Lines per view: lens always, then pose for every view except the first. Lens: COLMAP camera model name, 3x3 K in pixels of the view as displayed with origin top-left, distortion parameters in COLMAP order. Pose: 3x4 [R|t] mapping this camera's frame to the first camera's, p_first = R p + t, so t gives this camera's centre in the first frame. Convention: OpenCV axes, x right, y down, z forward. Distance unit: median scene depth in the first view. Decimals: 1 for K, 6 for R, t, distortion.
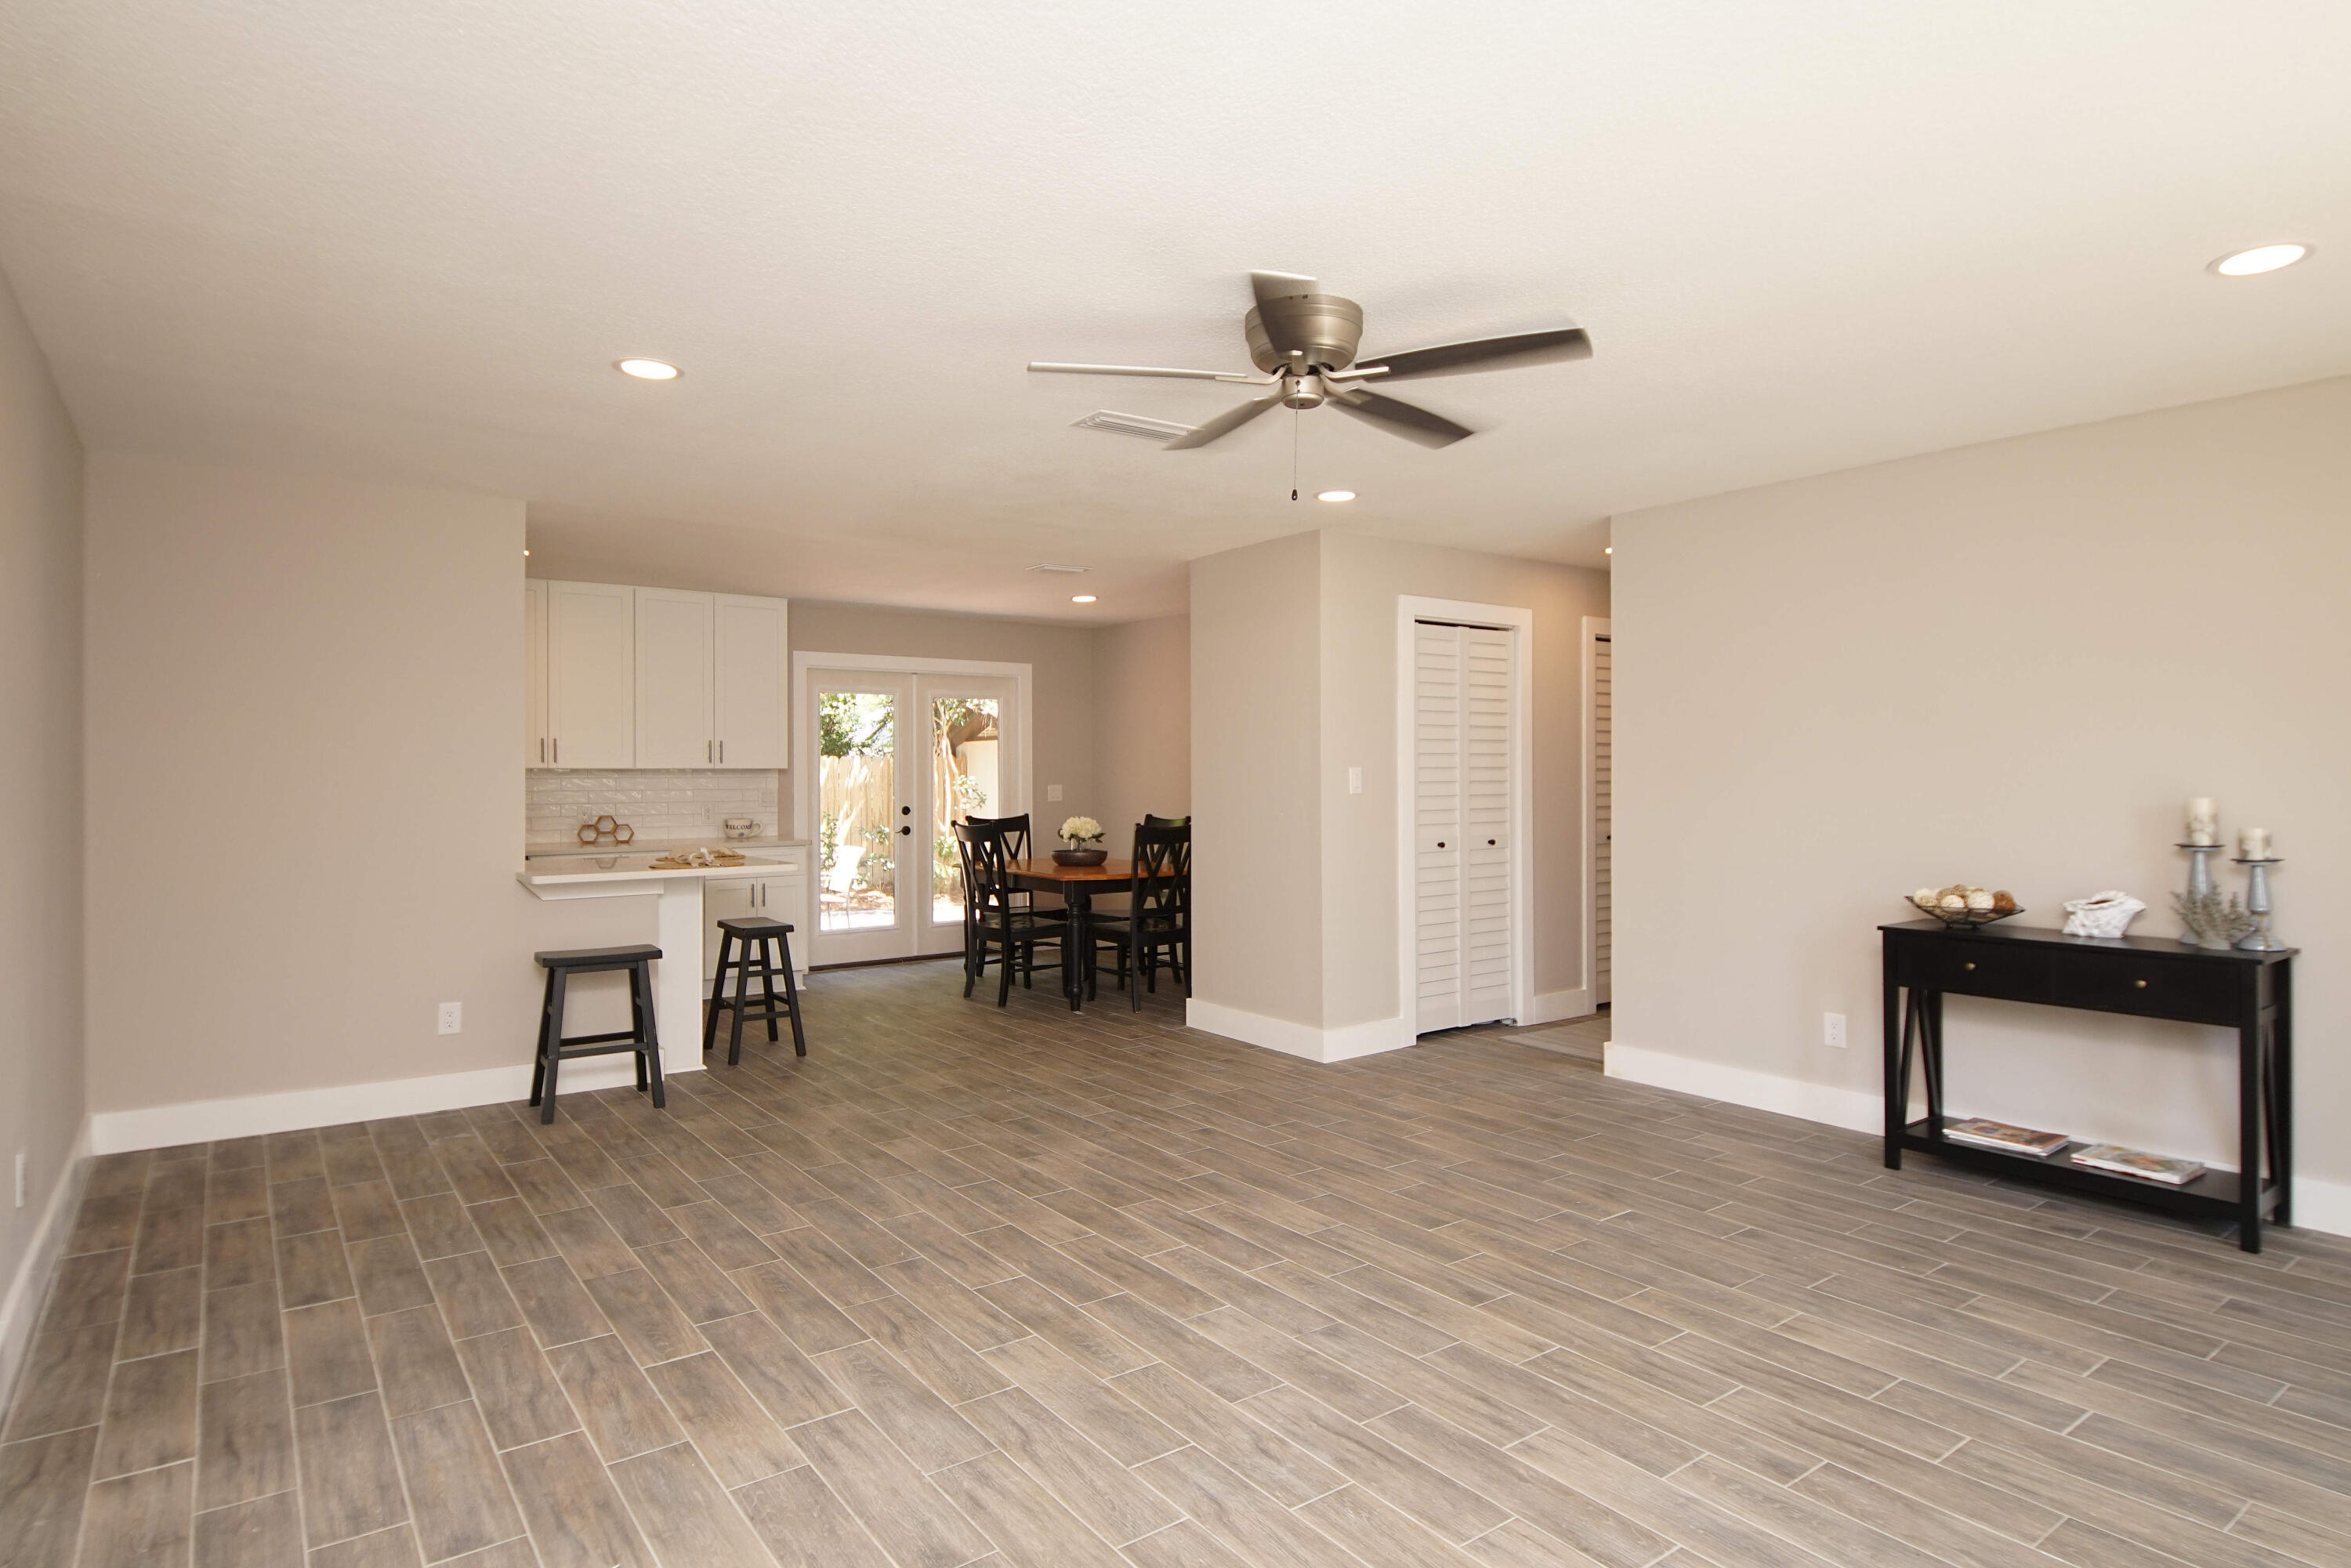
lens RADIAL K [[1261.6, 0, 1152.1], [0, 1261.6, 773.2], [0, 0, 1]] dist [0.036184, -0.033500]
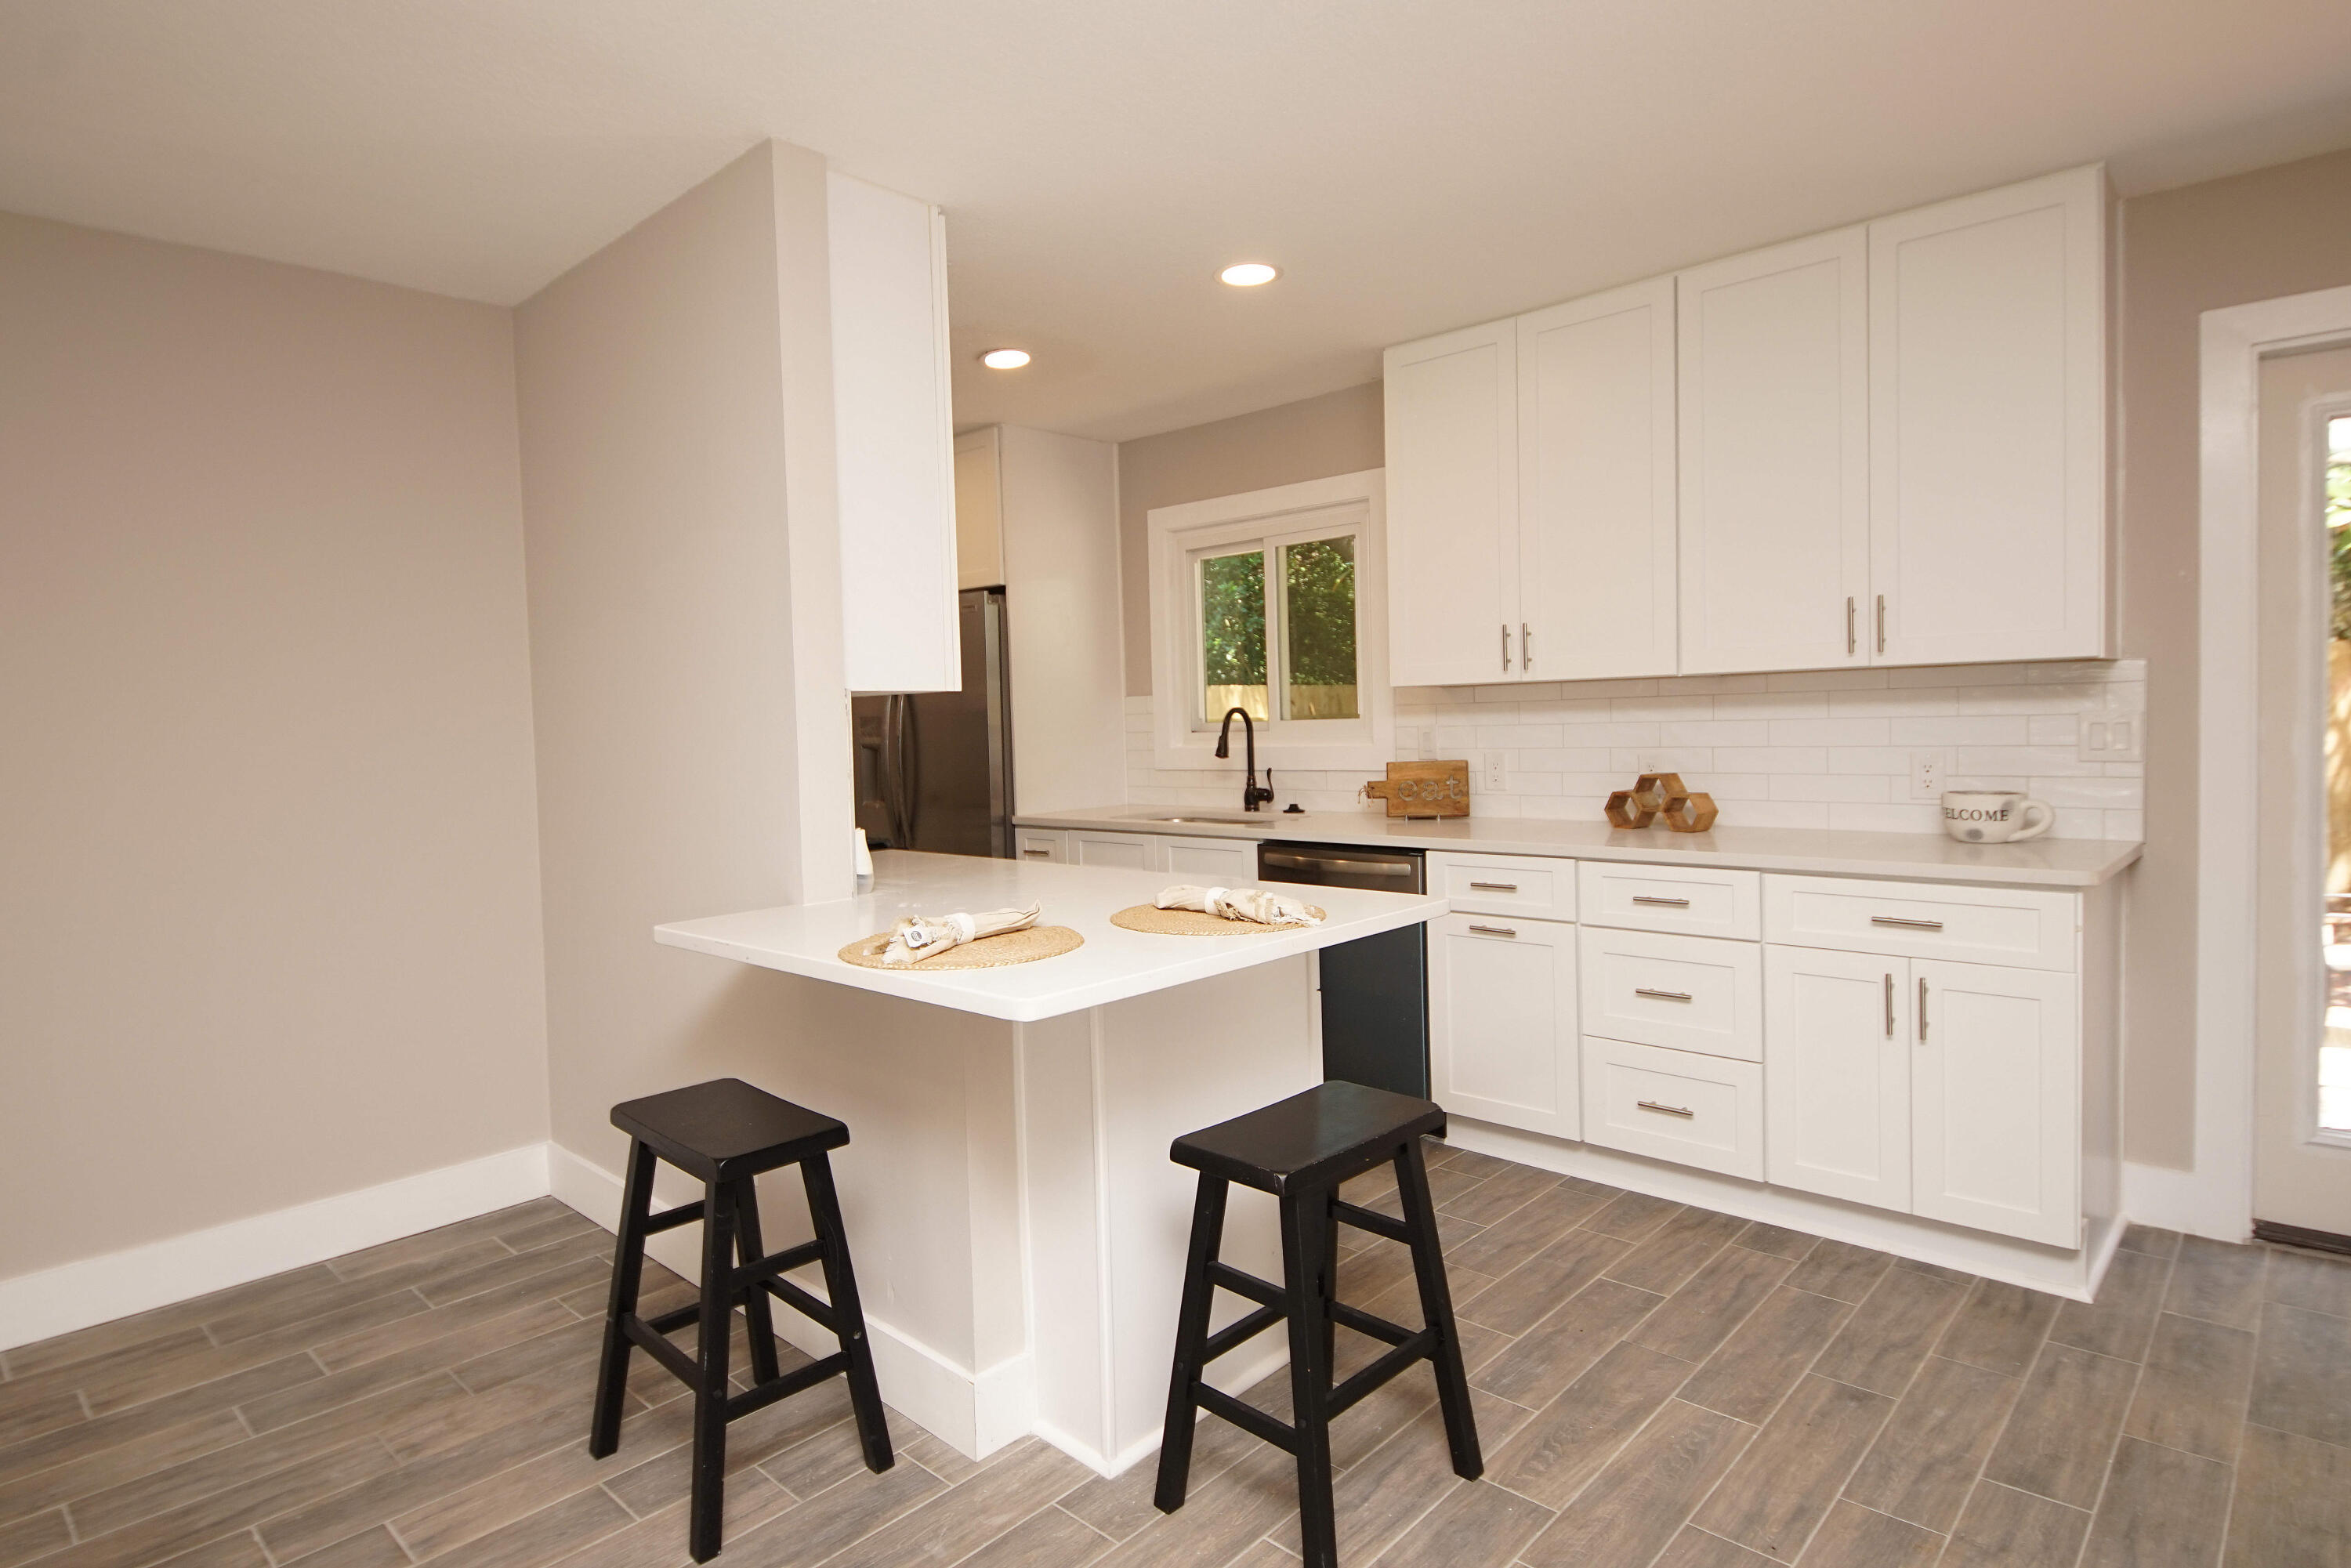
lens RADIAL K [[1261.6, 0, 1152.1], [0, 1261.6, 773.2], [0, 0, 1]] dist [0.036184, -0.033500]
pose [[0.190227, 0.040892, -0.980888, 0.023027], [0.029467, 0.998444, 0.047338, 0.008585], [0.981298, -0.037909, 0.188726, 1.444834]]
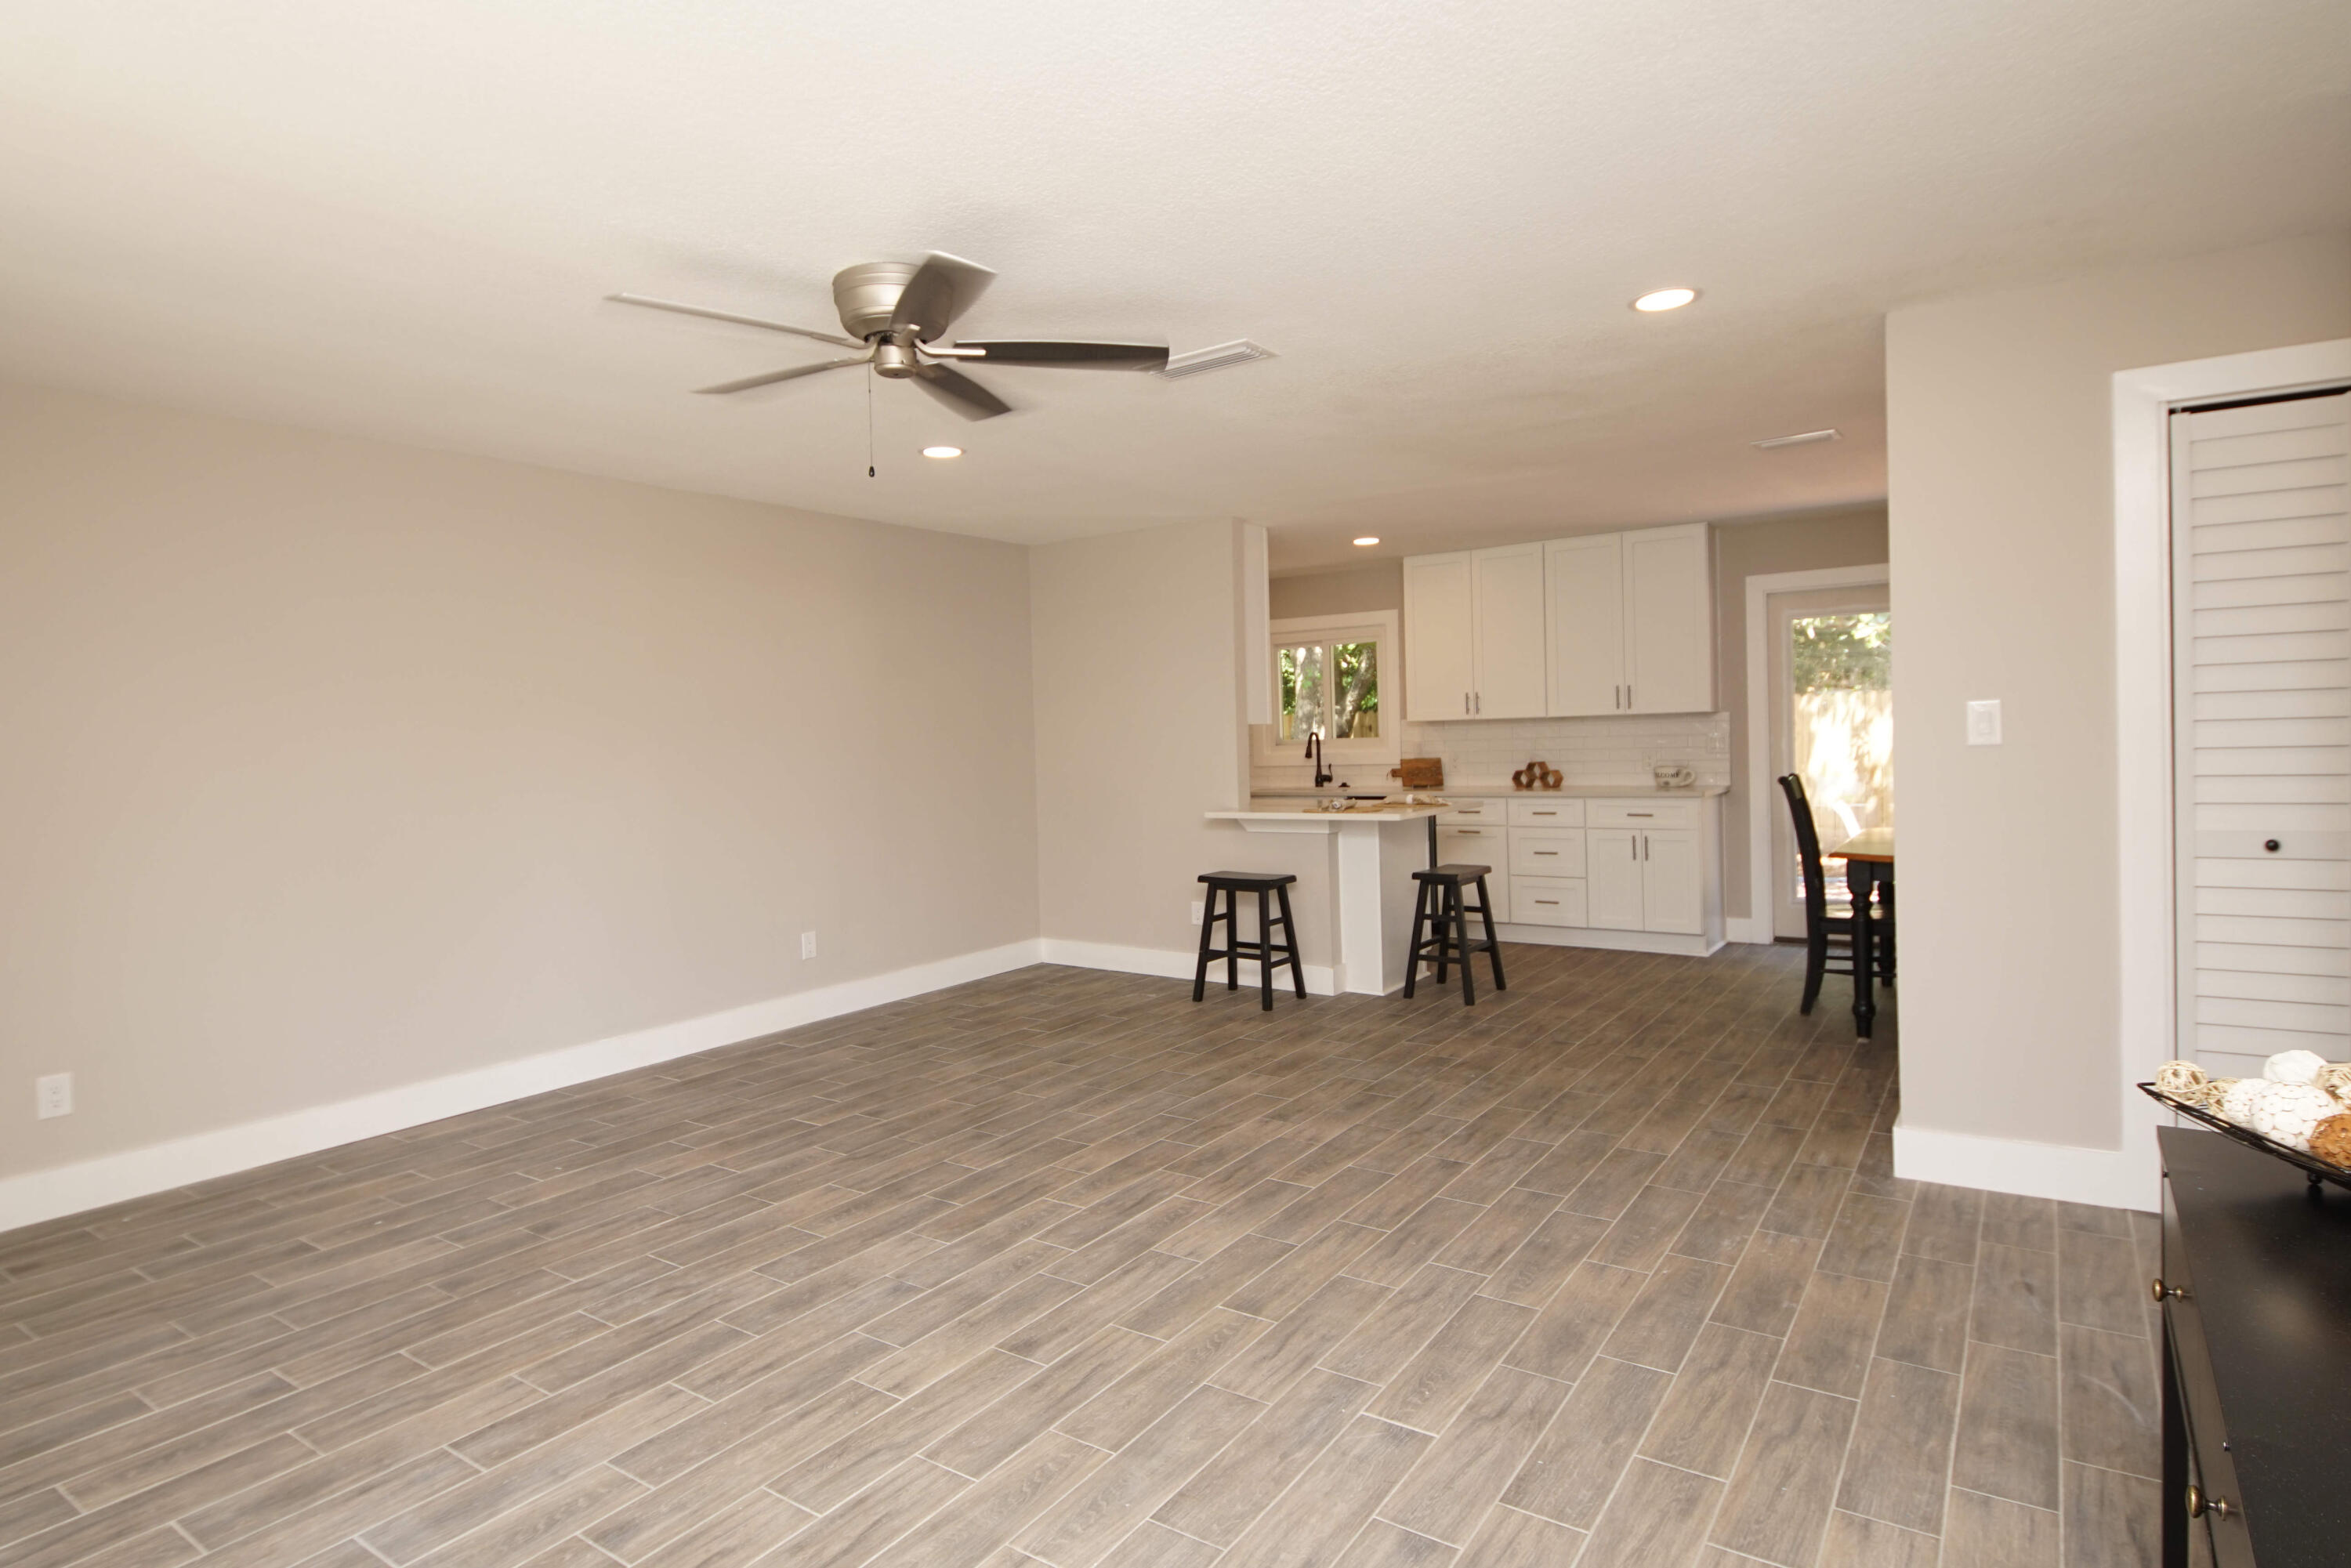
lens RADIAL K [[1261.6, 0, 1152.1], [0, 1261.6, 773.2], [0, 0, 1]] dist [0.036184, -0.033500]
pose [[0.326472, 0.020666, -0.944981, 0.941590], [0.029909, 0.999034, 0.032181, -0.001842], [0.944733, -0.038770, 0.325539, 0.705048]]
